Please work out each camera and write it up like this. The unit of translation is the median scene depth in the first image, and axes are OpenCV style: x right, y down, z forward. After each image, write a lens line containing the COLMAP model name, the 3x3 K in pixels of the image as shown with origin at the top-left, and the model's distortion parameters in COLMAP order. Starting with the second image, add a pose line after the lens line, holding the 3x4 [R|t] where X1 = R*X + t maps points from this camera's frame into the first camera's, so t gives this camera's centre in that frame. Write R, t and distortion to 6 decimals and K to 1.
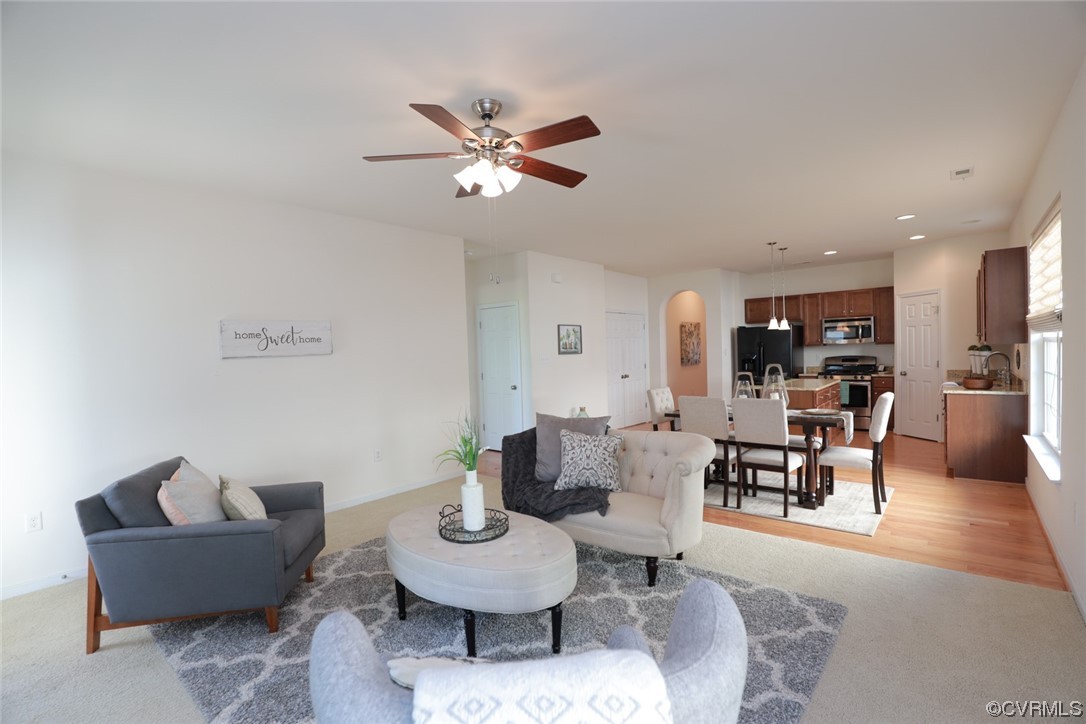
lens RADIAL K [[497.4, 0, 543.2], [0, 497.4, 364.6], [0, 0, 1]] dist [-0.033650, 0.004827]
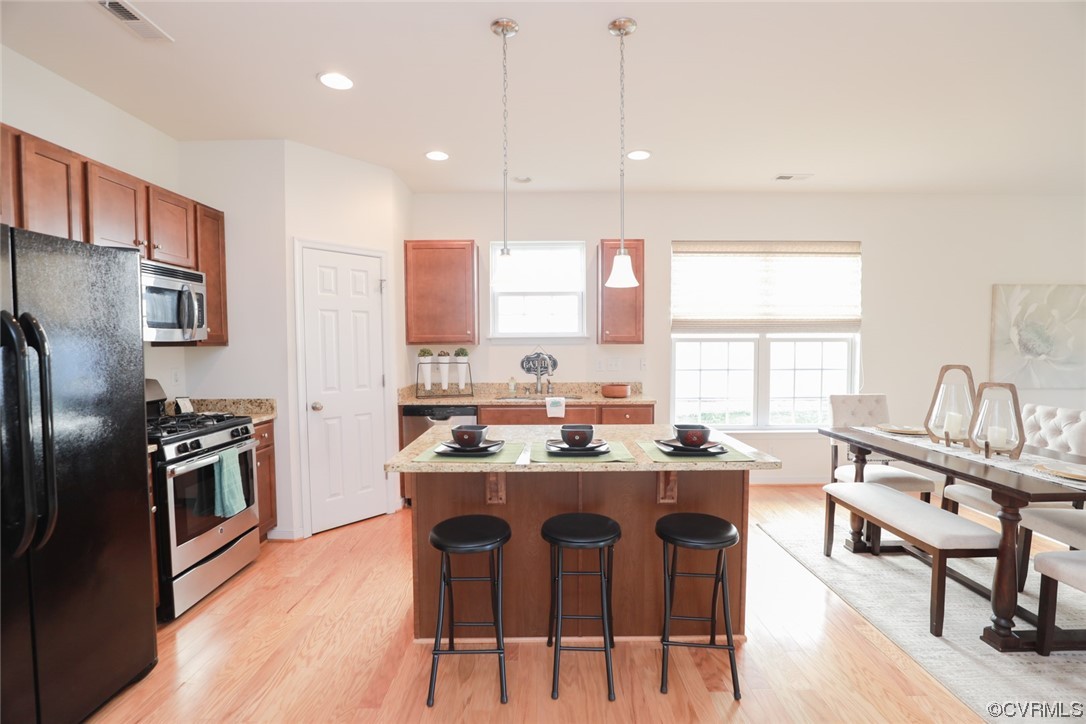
lens RADIAL K [[497.4, 0, 540.5], [0, 497.4, 367.7], [0, 0, 1]] dist [-0.033650, 0.004827]
pose [[-0.646932, -0.001984, 0.762545, 0.216036], [0.046537, 0.998030, 0.042078, -0.029154], [-0.761127, 0.062708, -0.645565, 1.114245]]
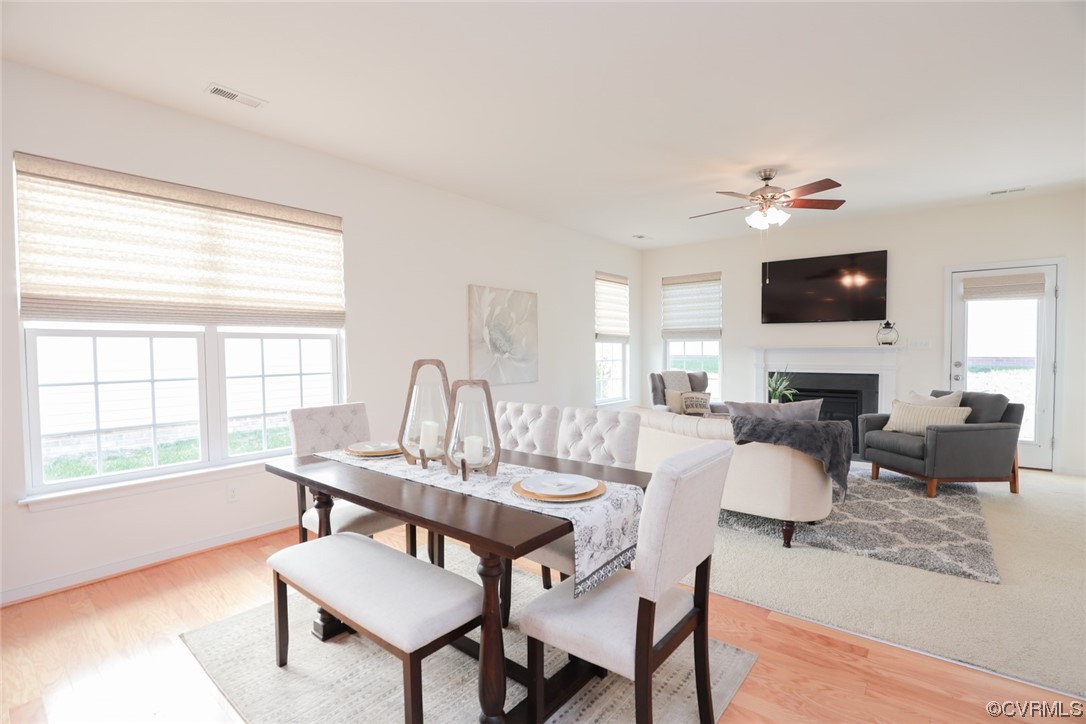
lens RADIAL K [[497.4, 0, 545.6], [0, 497.4, 367.7], [0, 0, 1]] dist [-0.033650, 0.004827]
pose [[-0.998850, 0.042379, -0.022420, 0.232495], [0.040869, 0.997113, 0.064003, -0.011653], [0.025068, 0.063013, -0.997698, 0.923879]]
